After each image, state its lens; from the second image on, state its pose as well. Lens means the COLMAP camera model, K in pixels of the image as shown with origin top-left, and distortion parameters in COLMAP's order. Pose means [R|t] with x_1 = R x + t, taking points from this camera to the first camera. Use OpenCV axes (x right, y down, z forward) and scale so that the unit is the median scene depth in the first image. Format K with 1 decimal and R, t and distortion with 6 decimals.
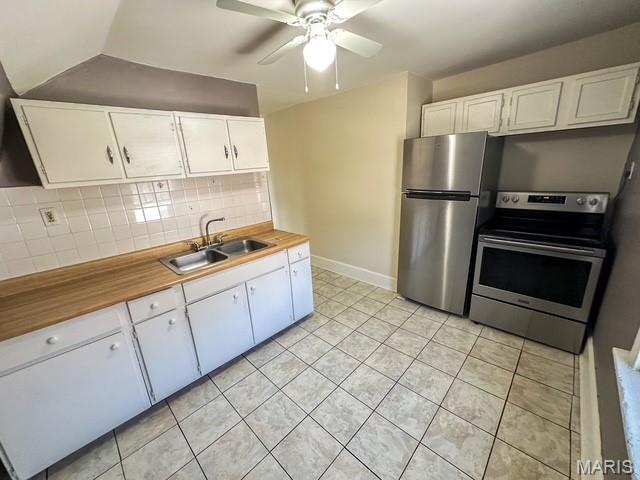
lens RADIAL K [[255.5, 0, 320.0], [0, 255.5, 240.0], [0, 0, 1]] dist [0.000835, 0.000009]
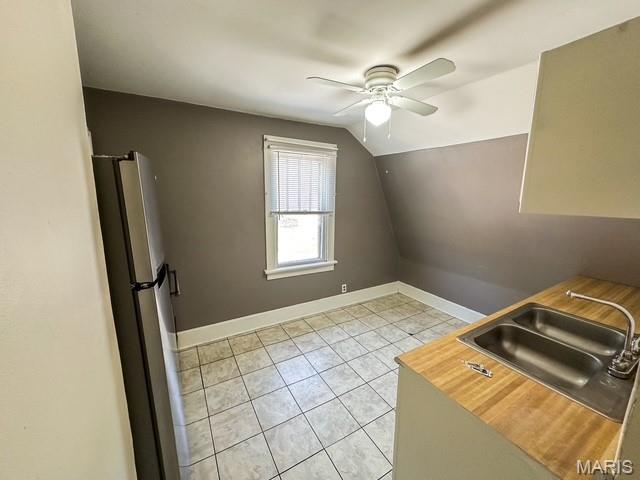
lens RADIAL K [[255.5, 0, 320.0], [0, 255.5, 240.0], [0, 0, 1]] dist [0.000835, 0.000009]
pose [[-0.962881, 0.011155, 0.269694, -0.043272], [0.128171, 0.898216, 0.420453, -0.501646], [-0.237553, 0.439413, -0.866305, 1.670746]]
